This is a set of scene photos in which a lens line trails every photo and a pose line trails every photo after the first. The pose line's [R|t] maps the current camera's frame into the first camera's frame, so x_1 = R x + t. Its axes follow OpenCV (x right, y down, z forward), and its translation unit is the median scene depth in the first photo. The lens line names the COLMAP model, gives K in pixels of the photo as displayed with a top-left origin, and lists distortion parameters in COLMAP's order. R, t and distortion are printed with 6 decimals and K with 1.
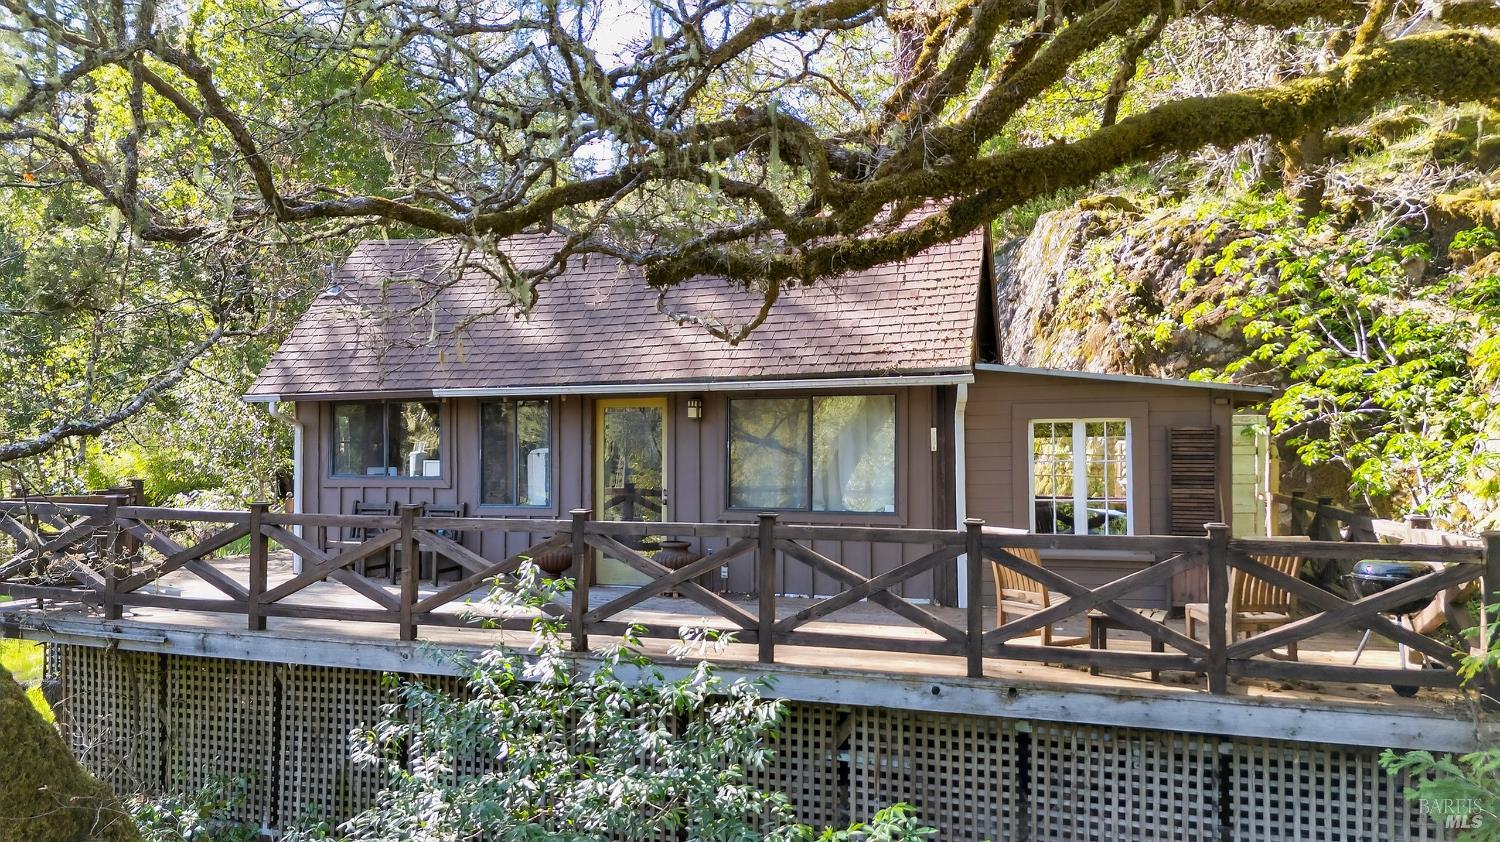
lens RADIAL K [[603.1, 0, 750.7], [0, 603.1, 419.2], [0, 0, 1]] dist [-0.001254, -0.000047]
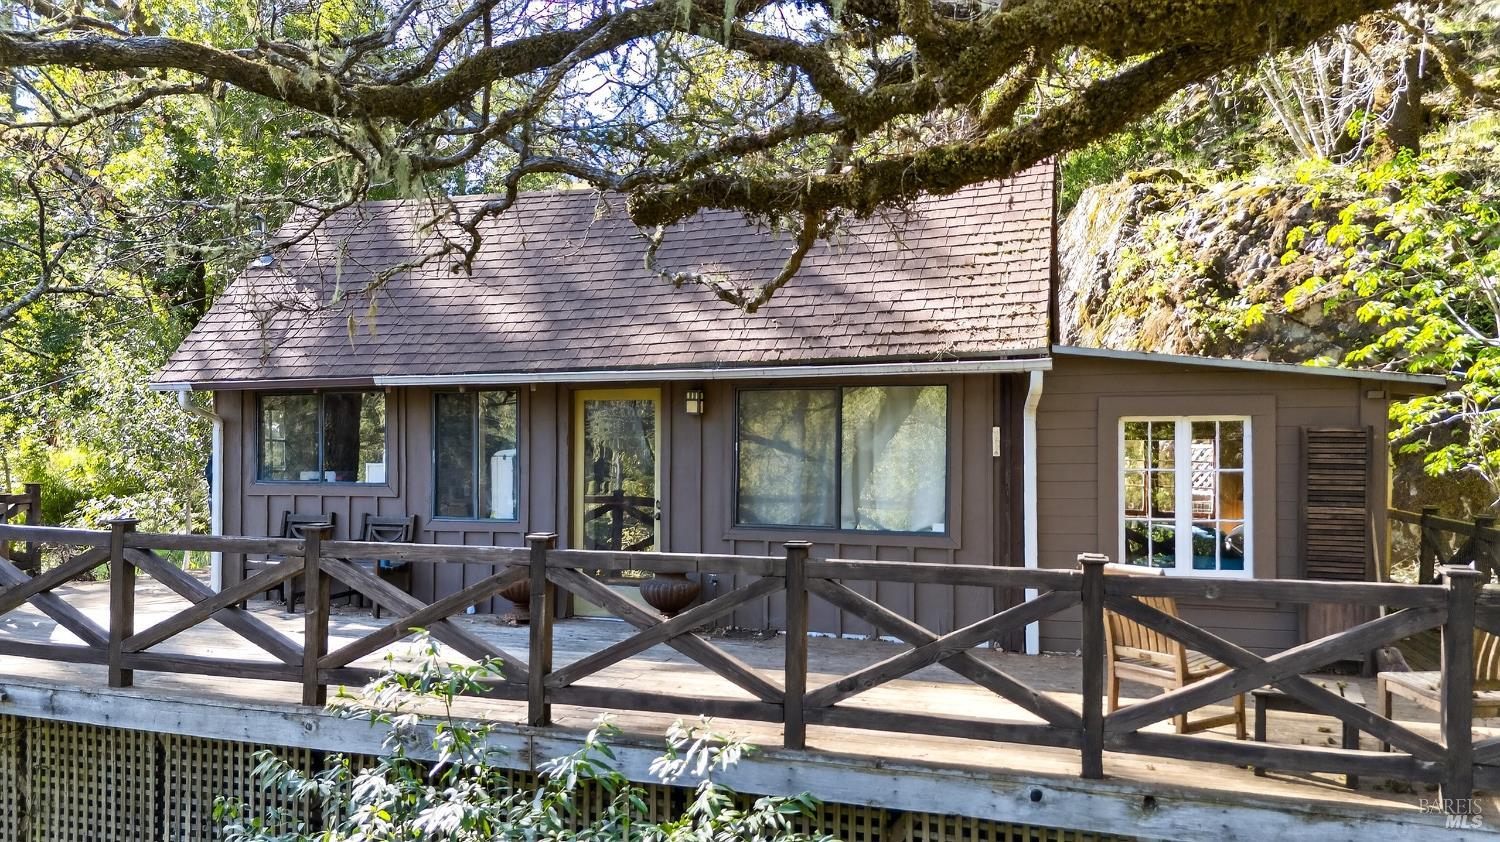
lens RADIAL K [[606.1, 0, 749.7], [0, 606.1, 427.3], [0, 0, 1]] dist [0.000622, -0.000017]
pose [[0.999973, 0.006264, 0.003781, -0.024562], [-0.006307, 0.999915, 0.011403, 0.007400], [-0.003709, -0.011427, 0.999928, 0.202419]]
